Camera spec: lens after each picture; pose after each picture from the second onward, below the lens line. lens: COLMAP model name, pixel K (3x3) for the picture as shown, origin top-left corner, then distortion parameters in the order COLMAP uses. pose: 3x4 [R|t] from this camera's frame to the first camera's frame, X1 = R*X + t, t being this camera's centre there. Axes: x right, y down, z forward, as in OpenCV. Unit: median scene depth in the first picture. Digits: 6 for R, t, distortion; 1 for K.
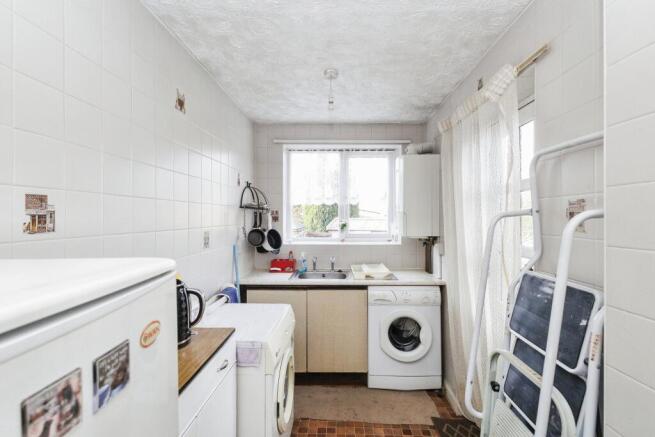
lens RADIAL K [[297.1, 0, 327.5], [0, 297.1, 218.5], [0, 0, 1]] dist [0.002011, 0.000145]
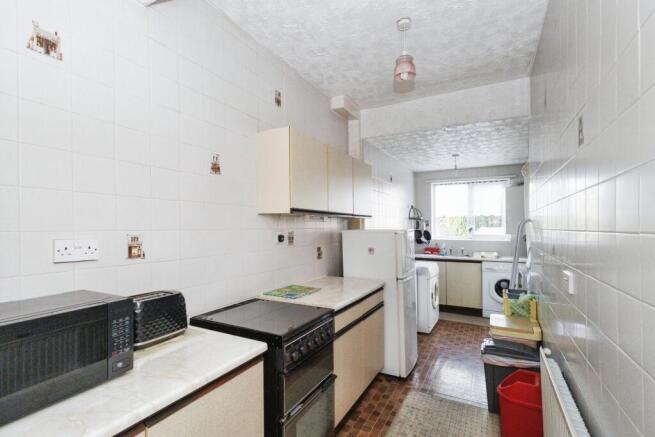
lens RADIAL K [[297.1, 0, 327.5], [0, 297.1, 218.5], [0, 0, 1]] dist [0.002011, 0.000145]
pose [[0.890246, -0.015823, -0.455206, 0.114038], [-0.001902, 0.999259, -0.038454, 0.035633], [0.455477, 0.035099, 0.889556, -0.939829]]
